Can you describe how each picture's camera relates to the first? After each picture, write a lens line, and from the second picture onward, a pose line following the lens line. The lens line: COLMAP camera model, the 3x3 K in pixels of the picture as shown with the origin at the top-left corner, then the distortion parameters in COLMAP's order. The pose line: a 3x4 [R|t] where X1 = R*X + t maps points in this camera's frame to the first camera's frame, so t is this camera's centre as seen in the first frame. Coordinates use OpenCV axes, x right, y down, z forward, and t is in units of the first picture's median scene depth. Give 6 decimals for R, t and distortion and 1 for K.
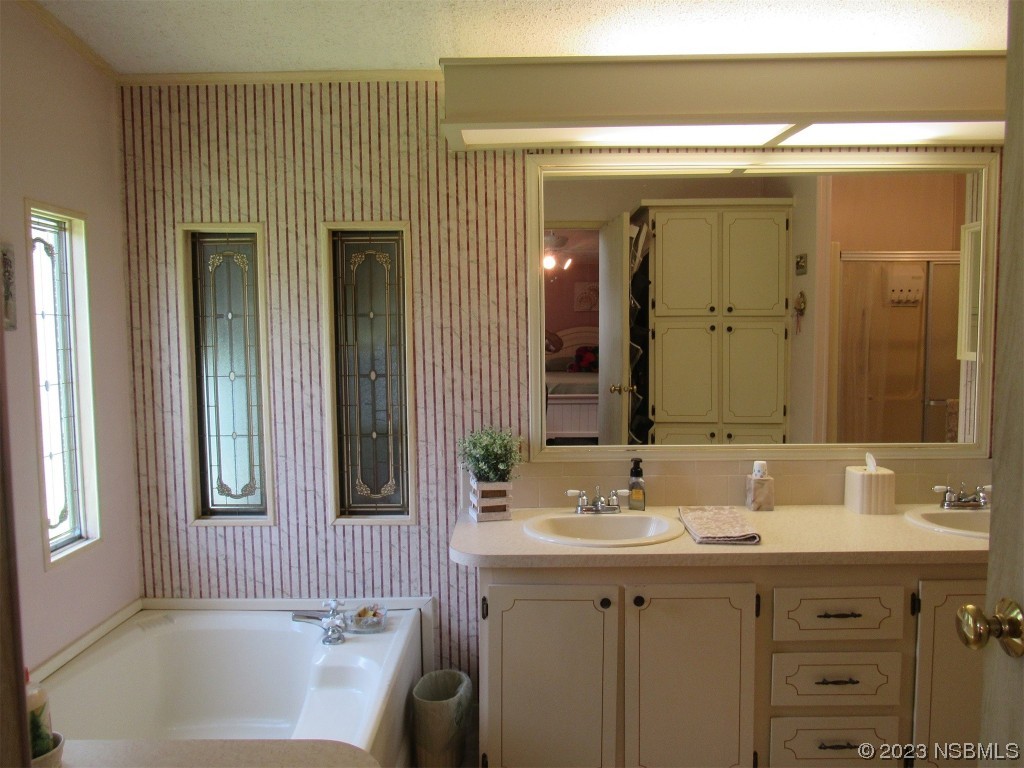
lens RADIAL K [[729.5, 0, 512.0], [0, 729.5, 384.0], [0, 0, 1]] dist [-0.032493, 0.003100]
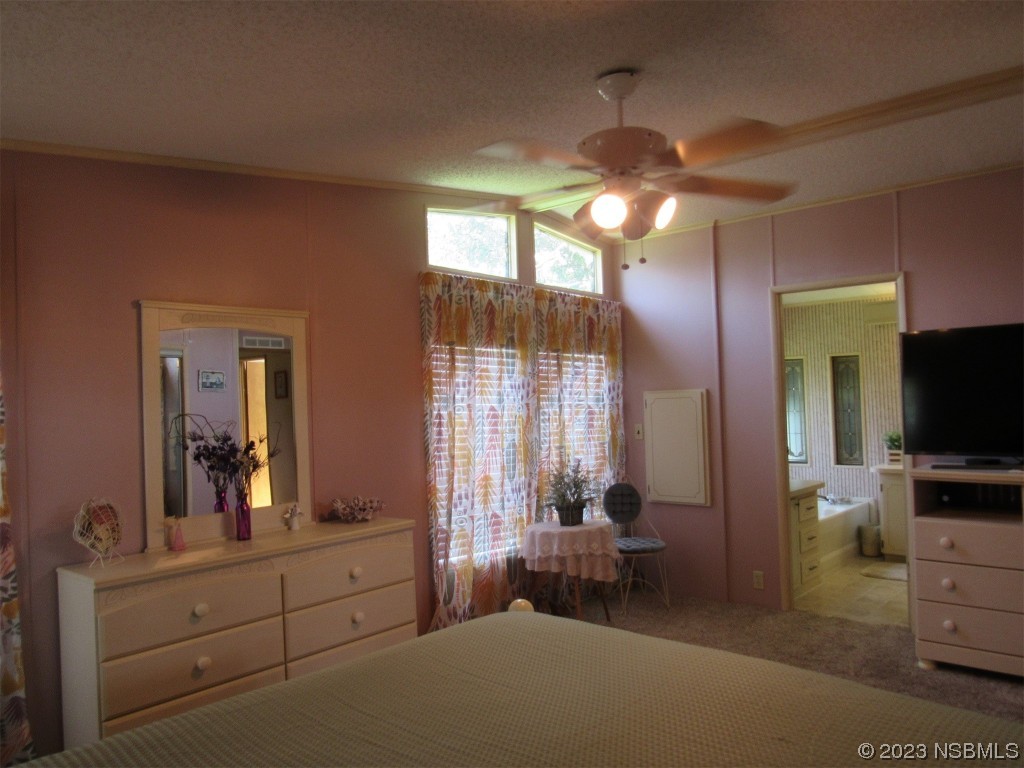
lens RADIAL K [[729.5, 0, 512.0], [0, 729.5, 384.0], [0, 0, 1]] dist [-0.032493, 0.003100]
pose [[0.747003, -0.032213, -0.664040, 0.633800], [-0.022479, 0.997030, -0.073654, 0.111706], [0.664441, 0.069947, 0.744060, -1.738219]]
